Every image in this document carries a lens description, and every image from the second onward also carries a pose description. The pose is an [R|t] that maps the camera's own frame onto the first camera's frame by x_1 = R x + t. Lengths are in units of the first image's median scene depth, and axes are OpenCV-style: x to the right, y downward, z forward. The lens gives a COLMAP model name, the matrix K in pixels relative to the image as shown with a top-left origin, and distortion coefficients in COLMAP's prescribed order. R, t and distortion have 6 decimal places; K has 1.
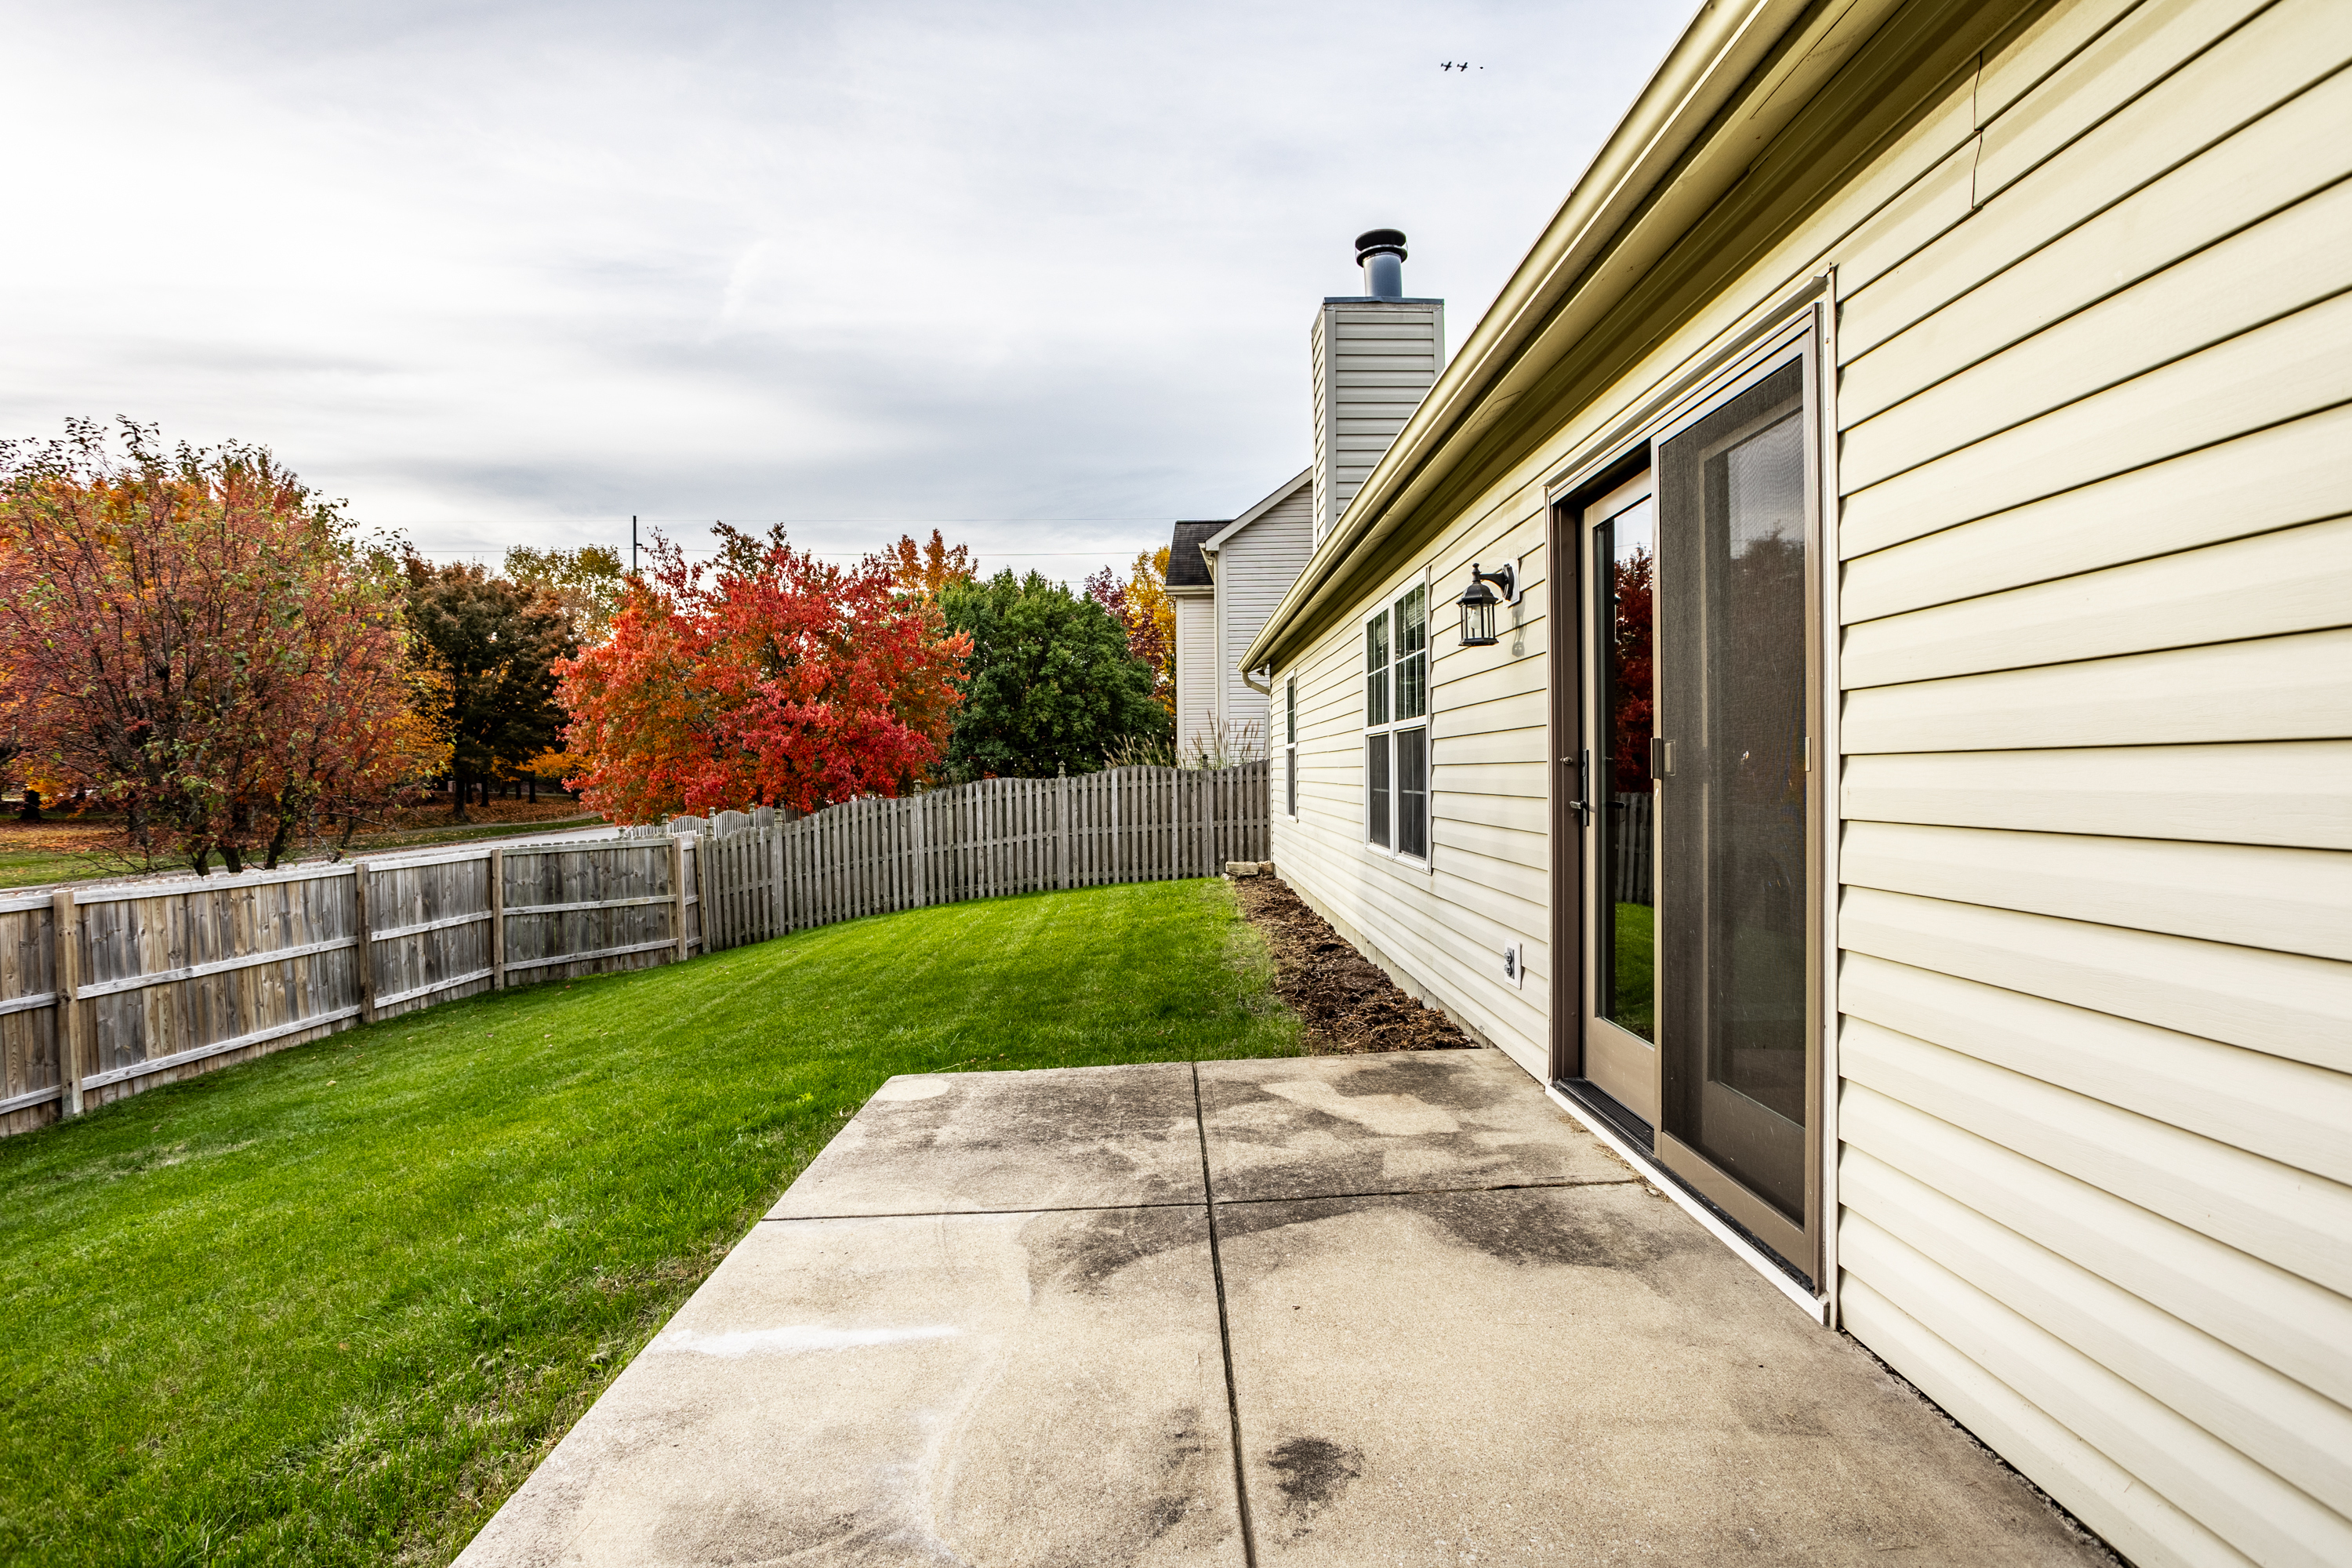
lens RADIAL K [[1151.2, 0, 1172.6], [0, 1151.2, 768.4], [0, 0, 1]] dist [-0.058838, 0.033399]
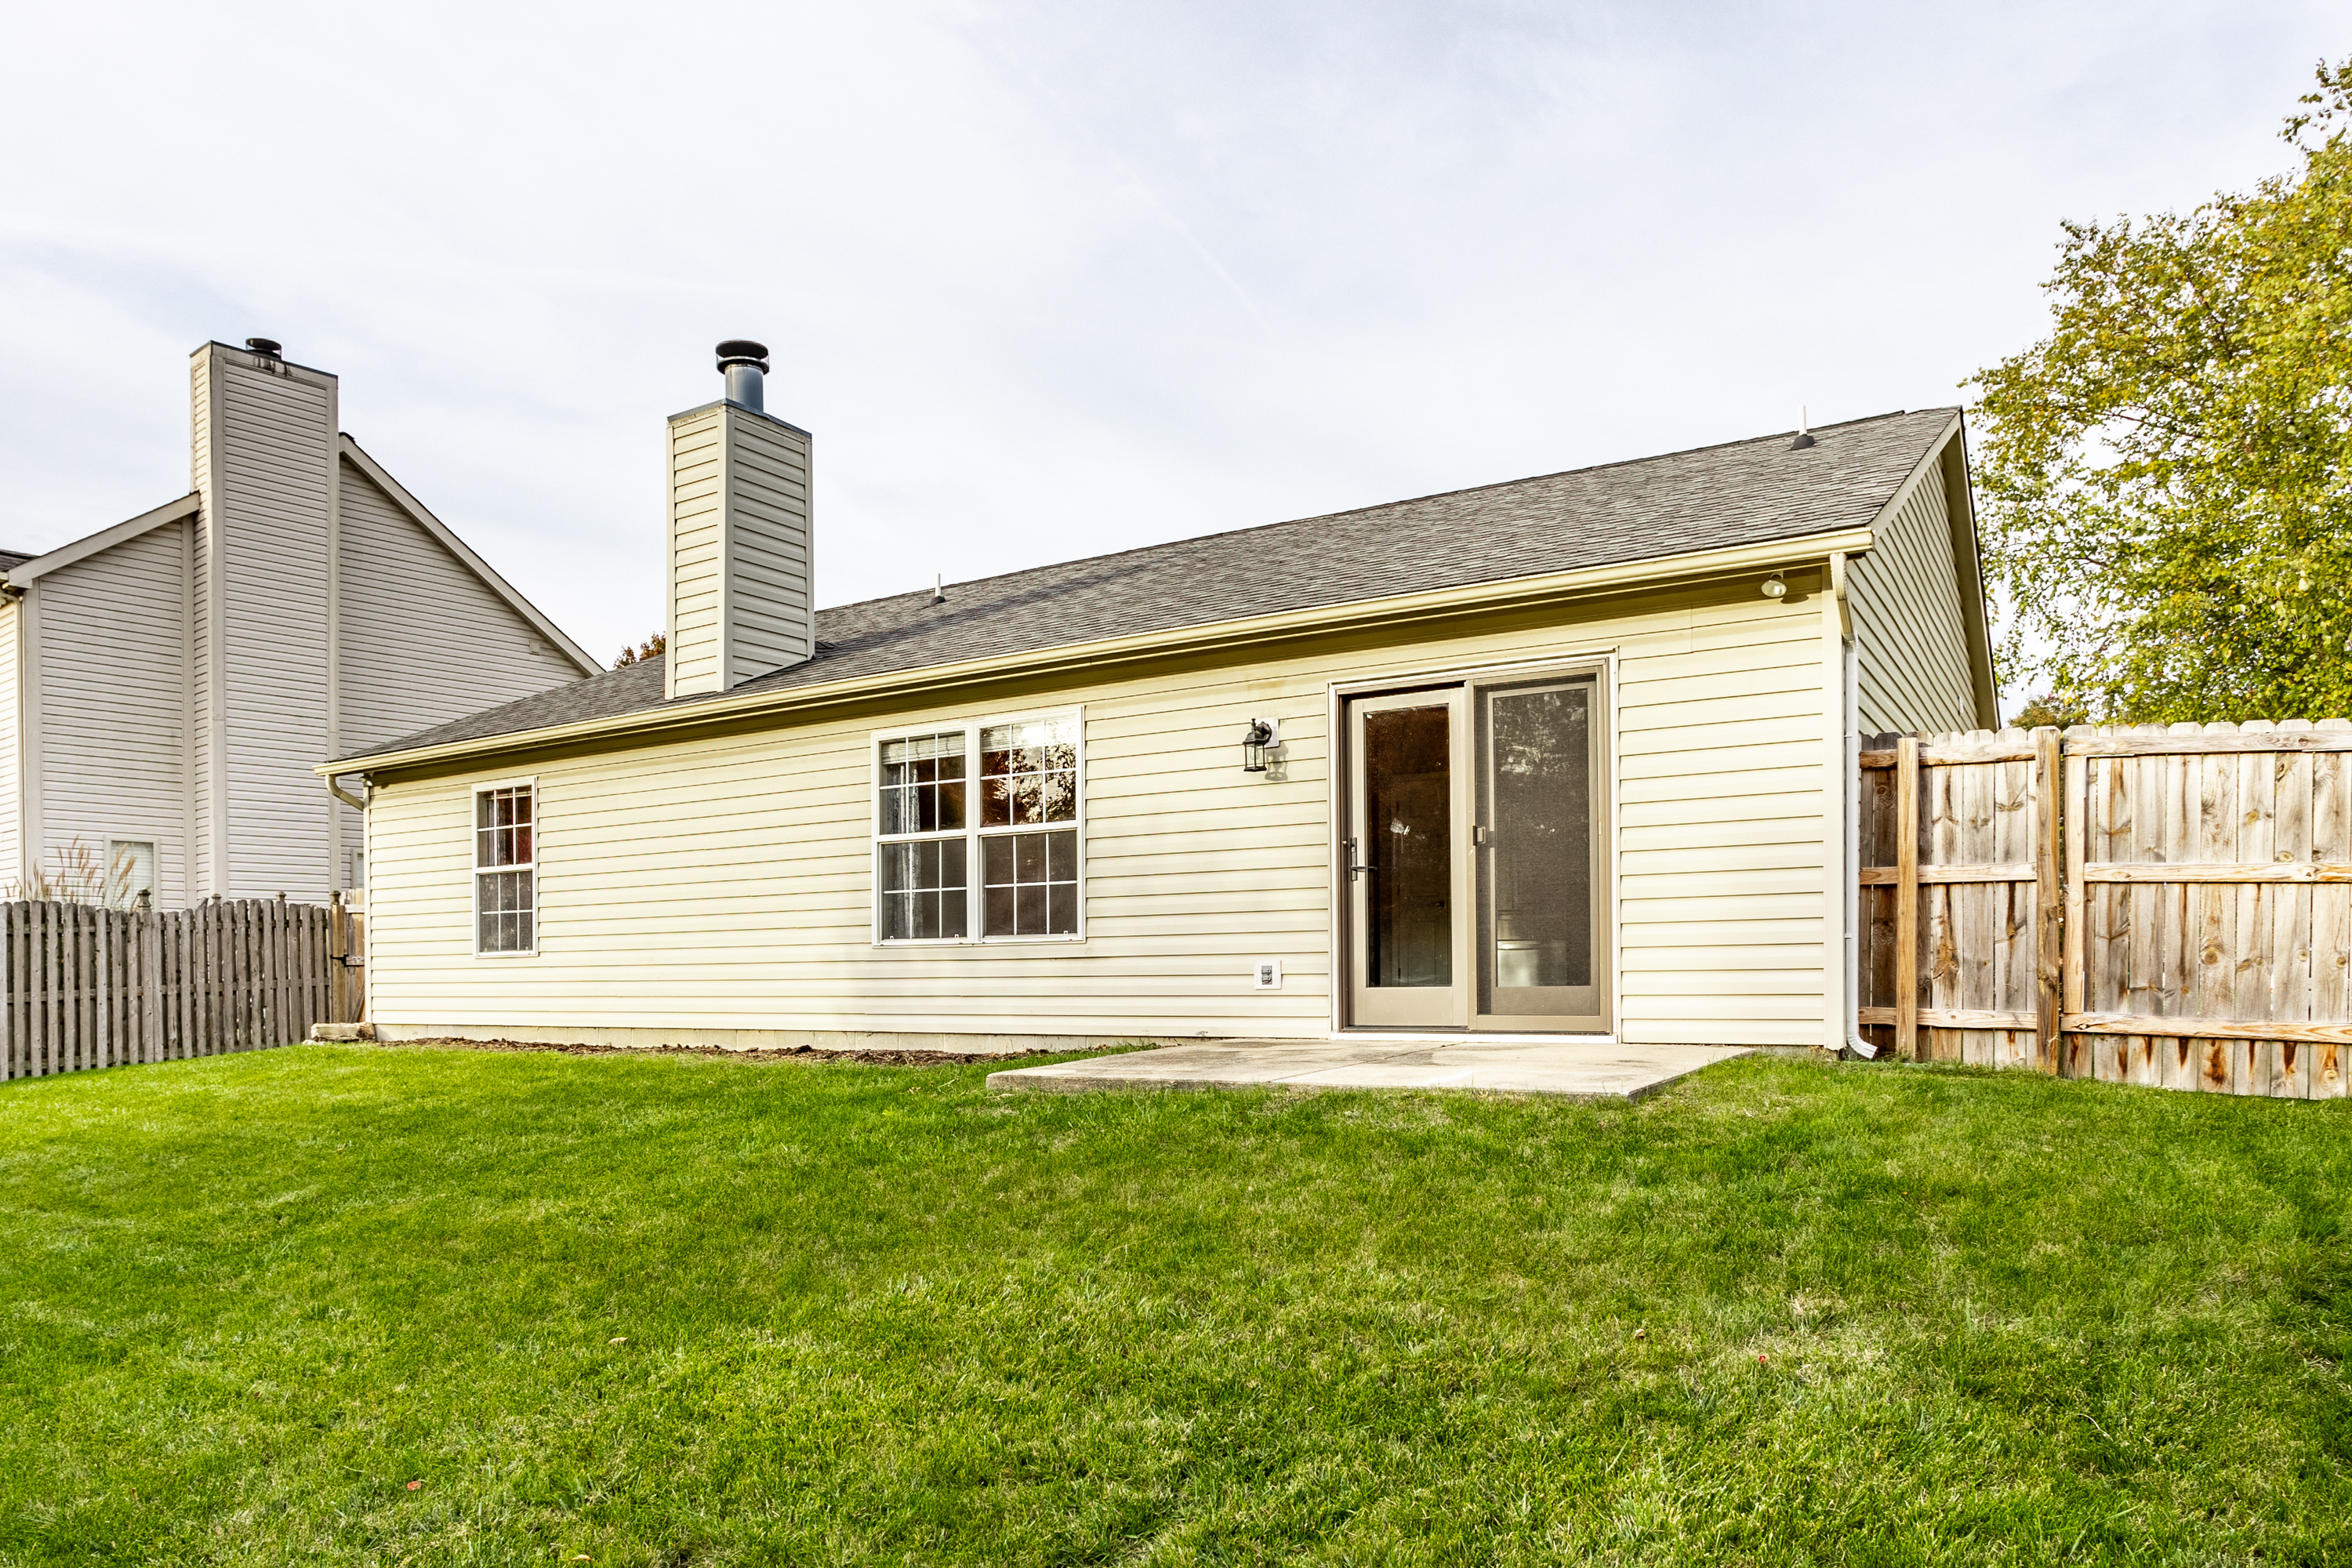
lens RADIAL K [[1526.5, 0, 1179.1], [0, 1526.5, 995.6], [0, 0, 1]] dist [-0.044160, 0.002905]
pose [[0.545661, -0.004858, 0.837992, -0.390824], [0.001114, 0.999987, 0.005072, 0.048145], [-0.838005, -0.001834, 0.545659, -0.013245]]
